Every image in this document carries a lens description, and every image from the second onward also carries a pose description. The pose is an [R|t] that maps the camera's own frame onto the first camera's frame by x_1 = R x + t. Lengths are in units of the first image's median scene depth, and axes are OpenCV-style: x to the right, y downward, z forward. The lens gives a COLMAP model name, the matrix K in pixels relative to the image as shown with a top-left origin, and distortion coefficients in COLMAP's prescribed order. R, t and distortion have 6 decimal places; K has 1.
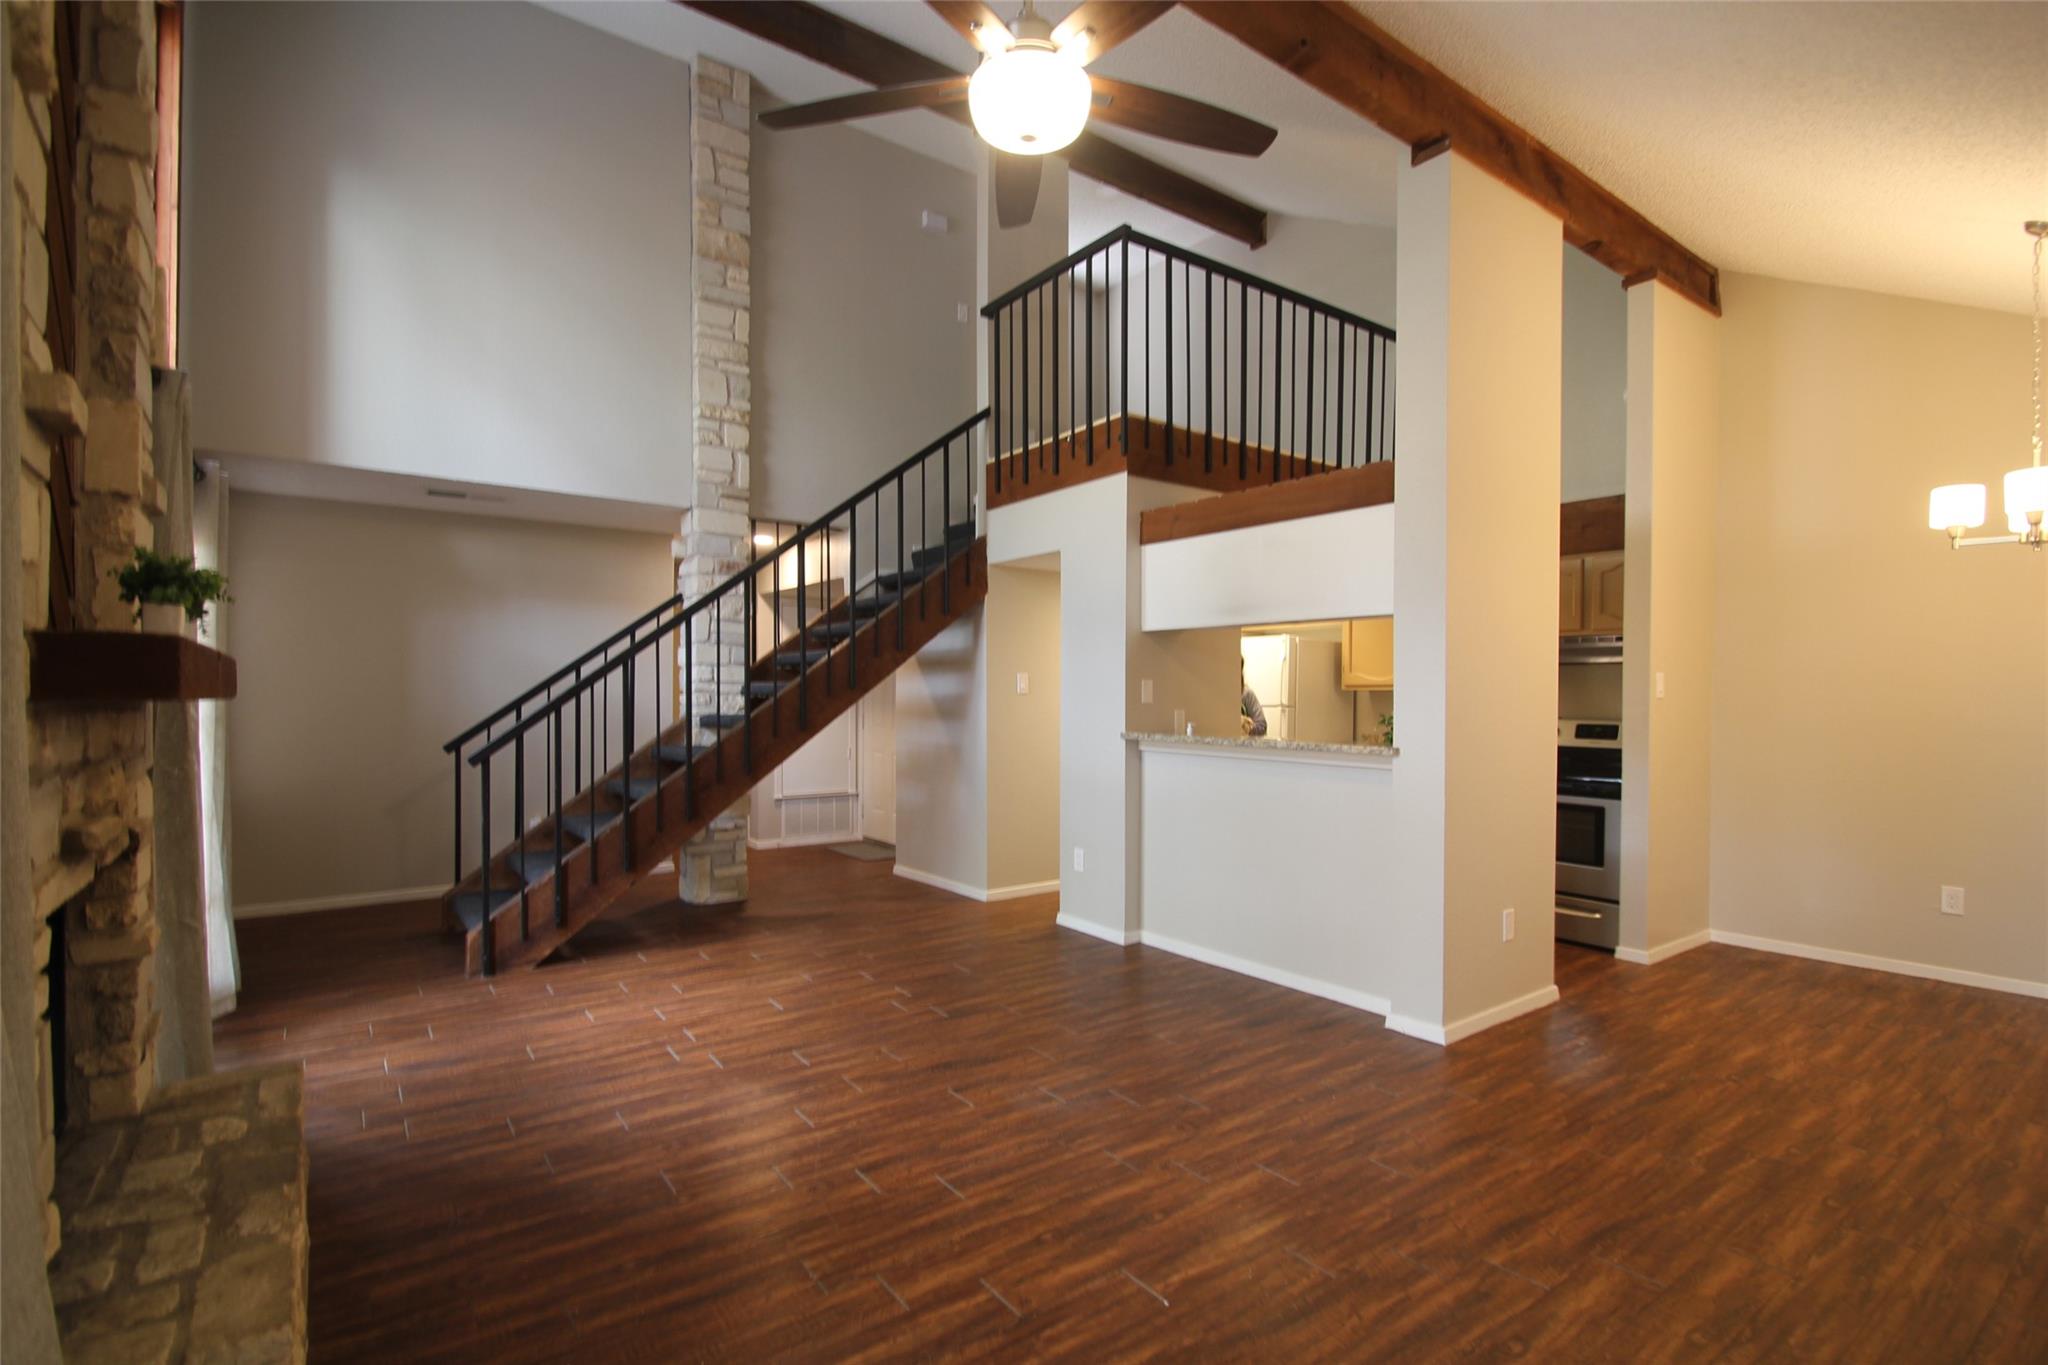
lens RADIAL K [[954.8, 0, 1031.2], [0, 954.8, 707.8], [0, 0, 1]] dist [0.016994, -0.017554]
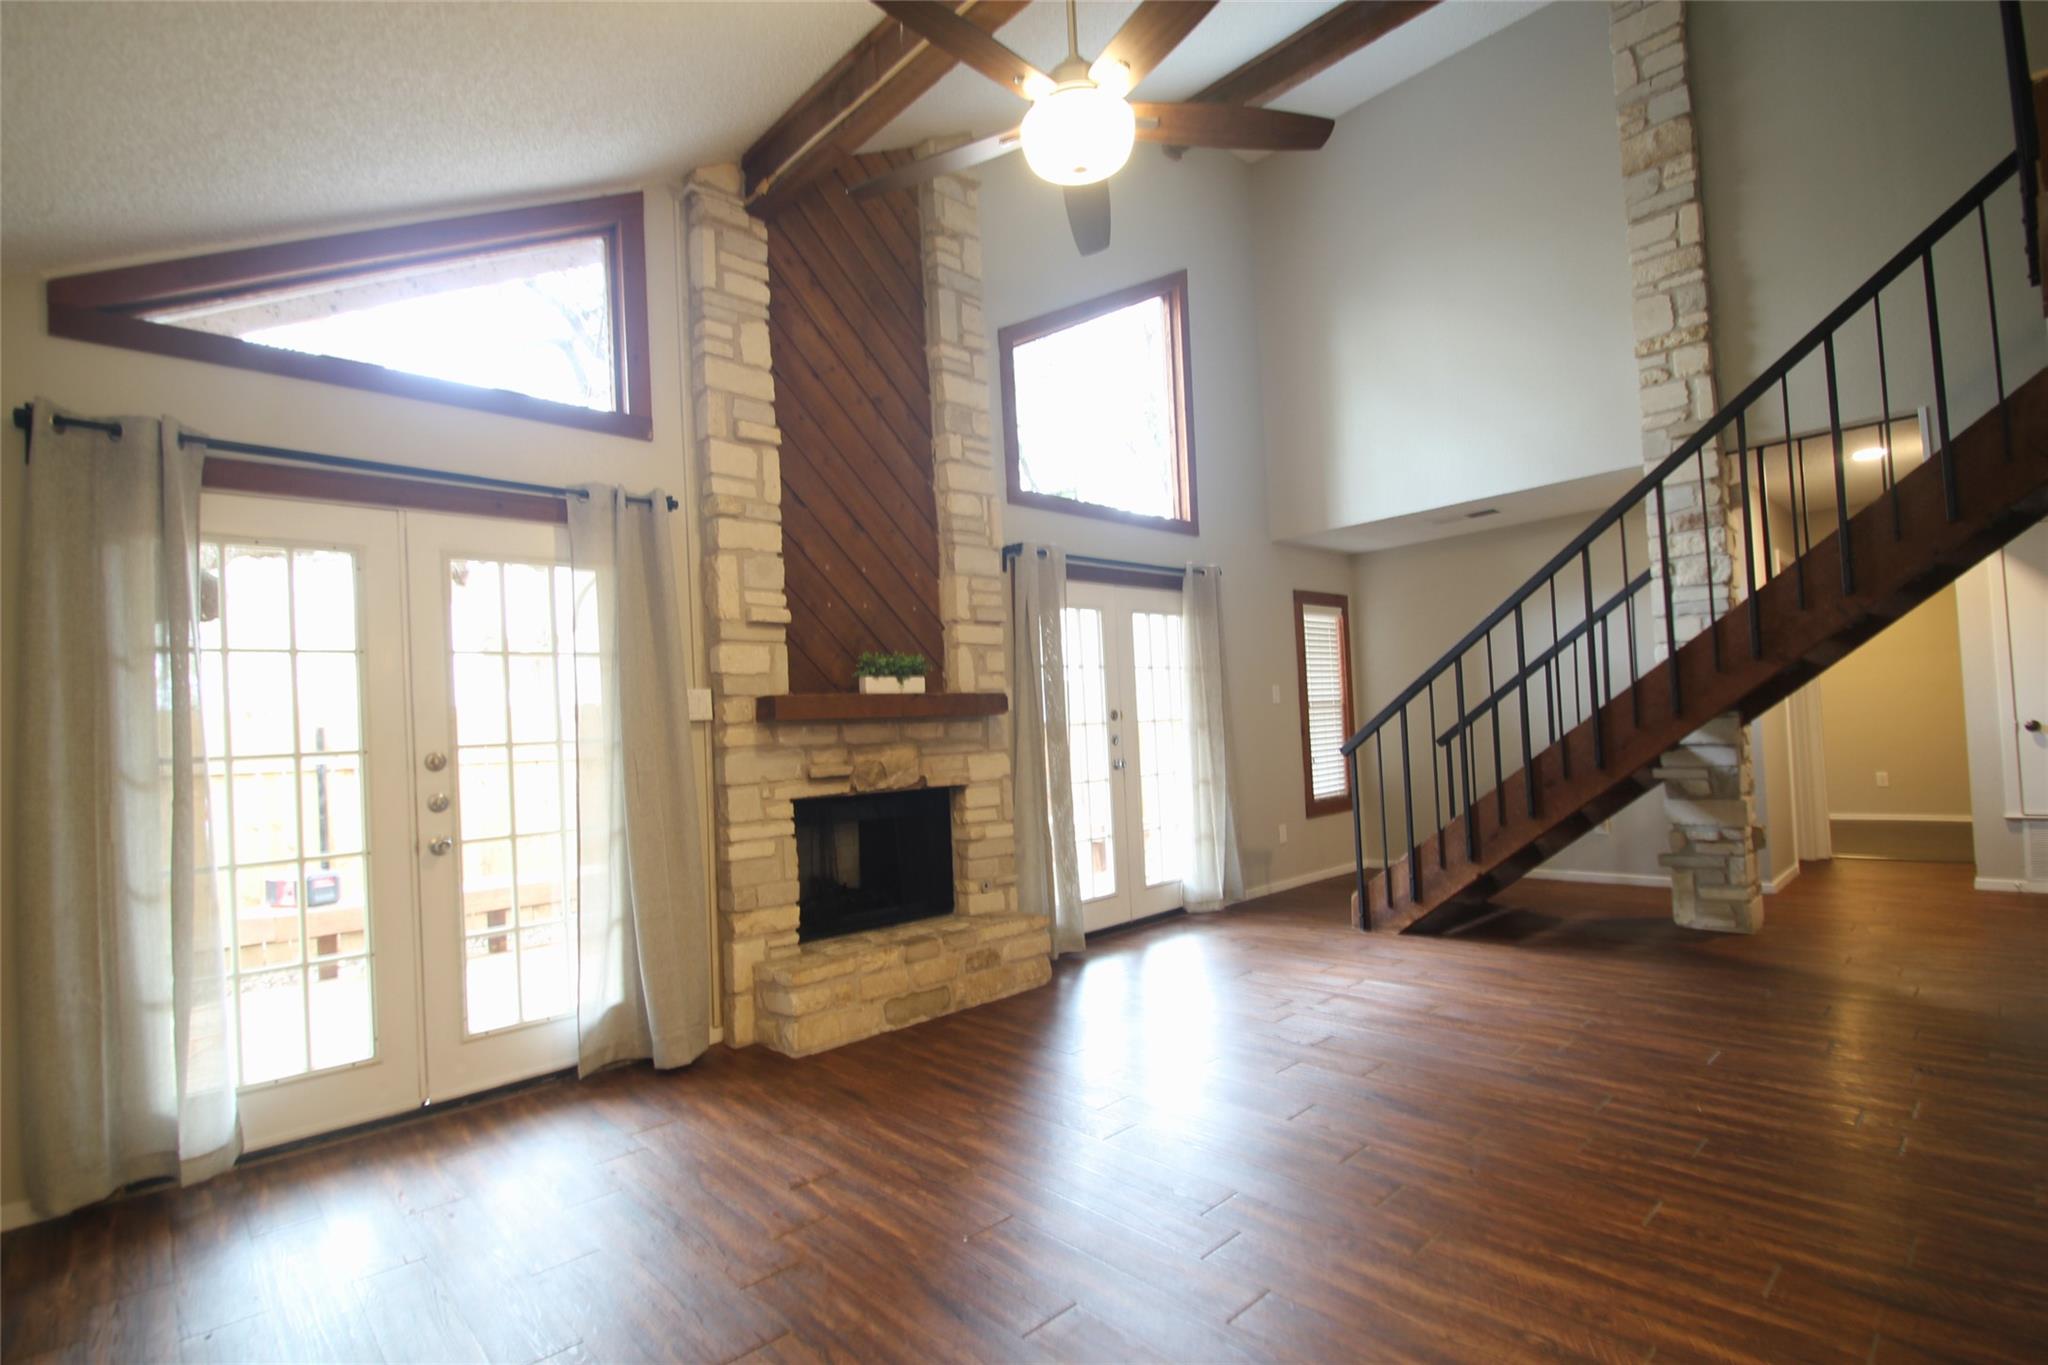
lens RADIAL K [[968.3, 0, 1027.6], [0, 968.3, 708.1], [0, 0, 1]] dist [0.014827, -0.018586]
pose [[0.111876, -0.034964, -0.993107, 0.607768], [0.038801, 0.998772, -0.030793, 0.023170], [0.992964, -0.035088, 0.113096, 0.458930]]
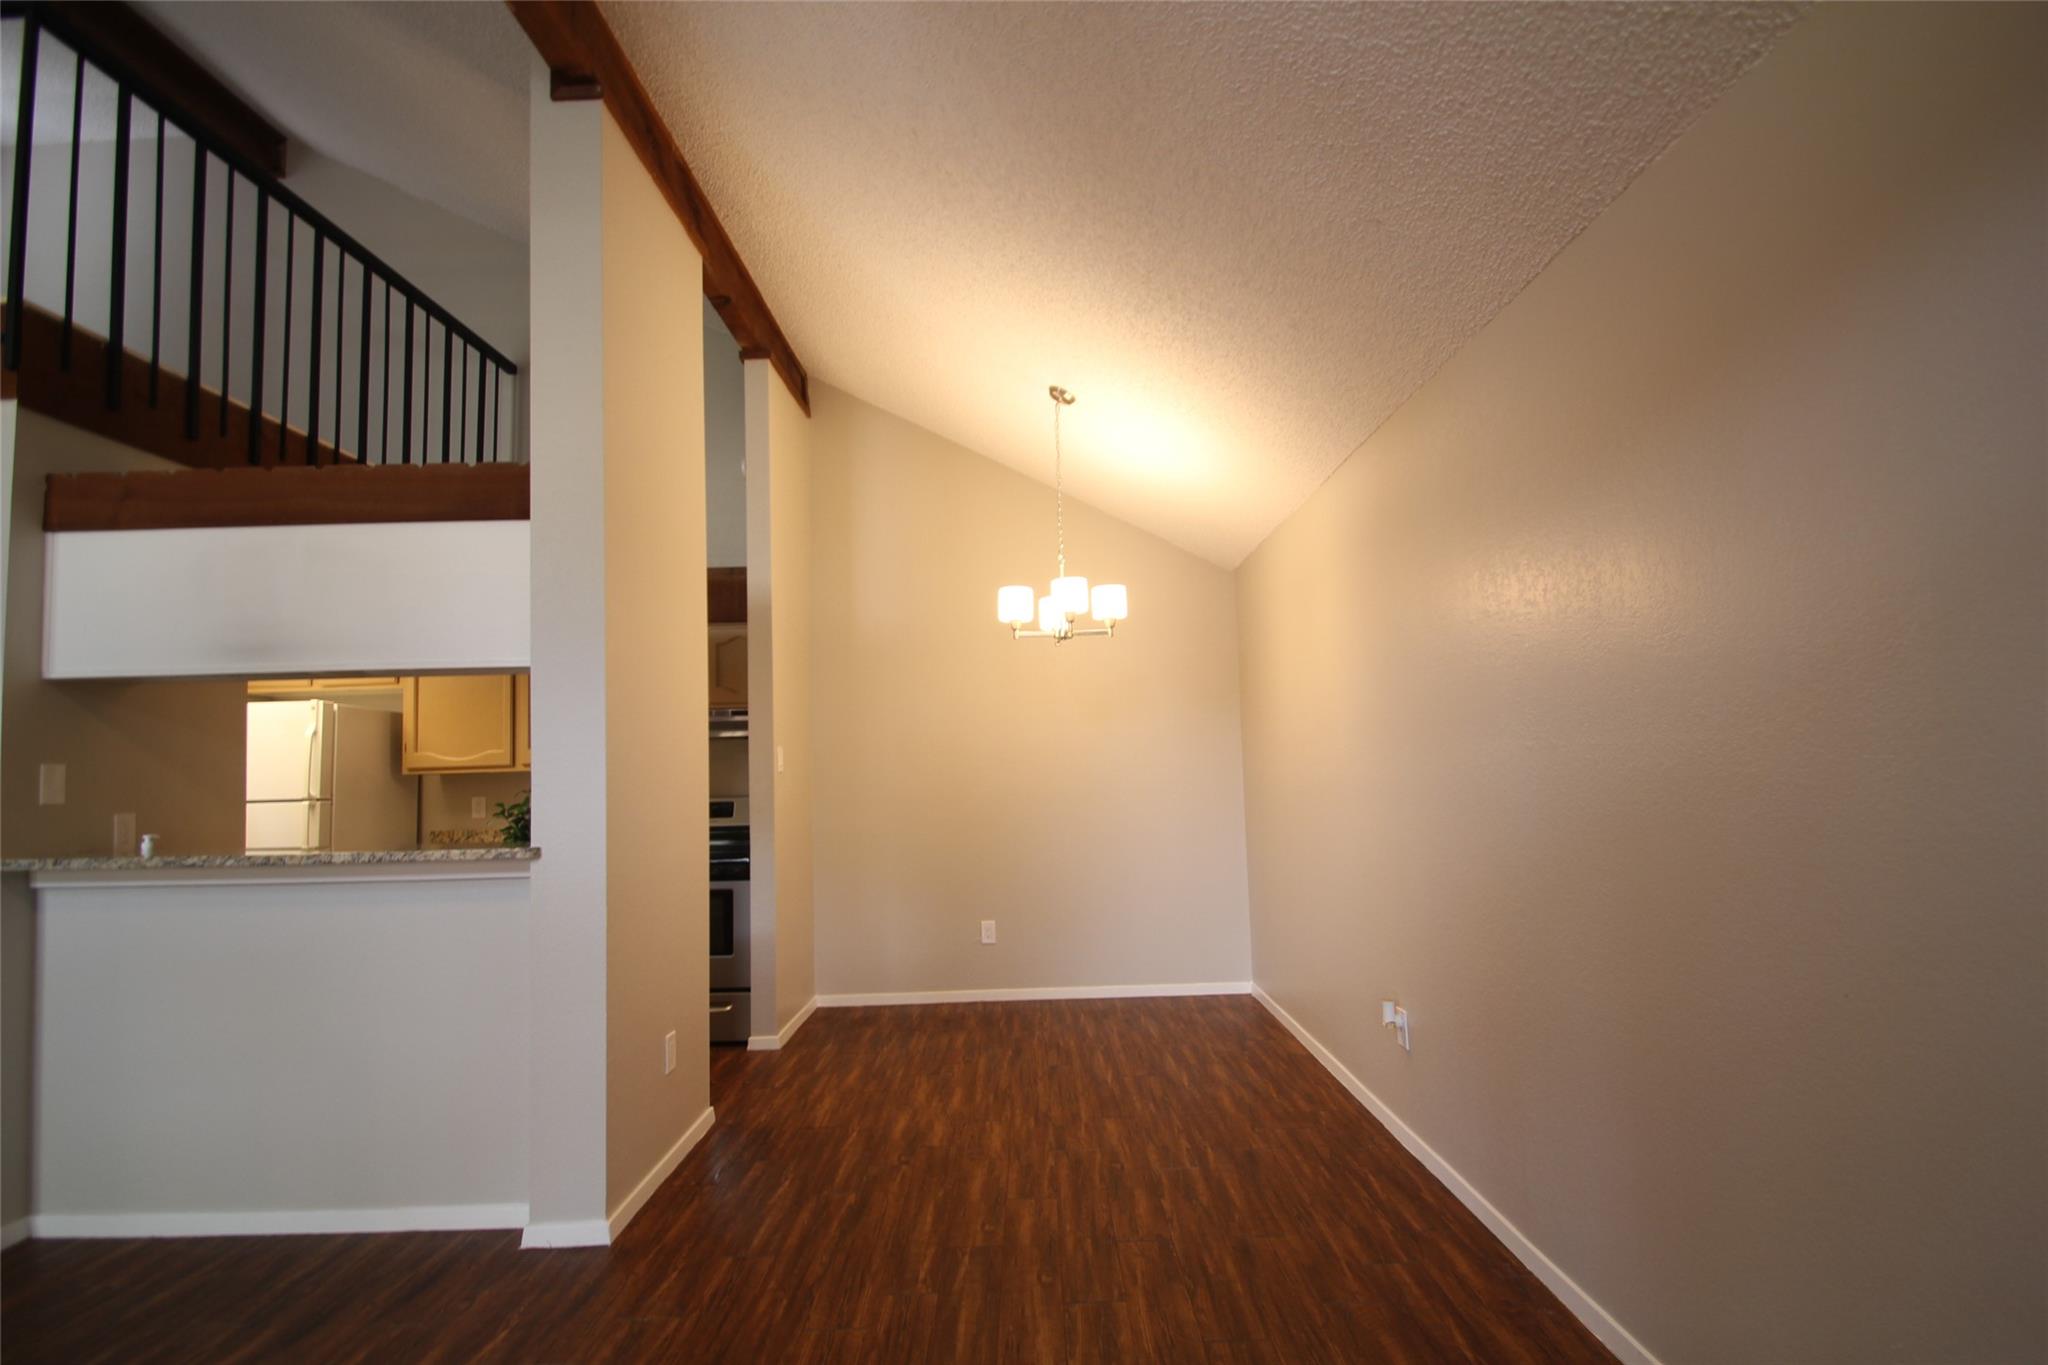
lens RADIAL K [[954.8, 0, 1031.2], [0, 954.8, 707.8], [0, 0, 1]] dist [0.016994, -0.017554]
pose [[0.597494, 0.027195, 0.801412, 0.015455], [0.042629, 0.996934, -0.065612, -0.000585], [-0.800740, 0.073366, 0.594502, 0.223593]]
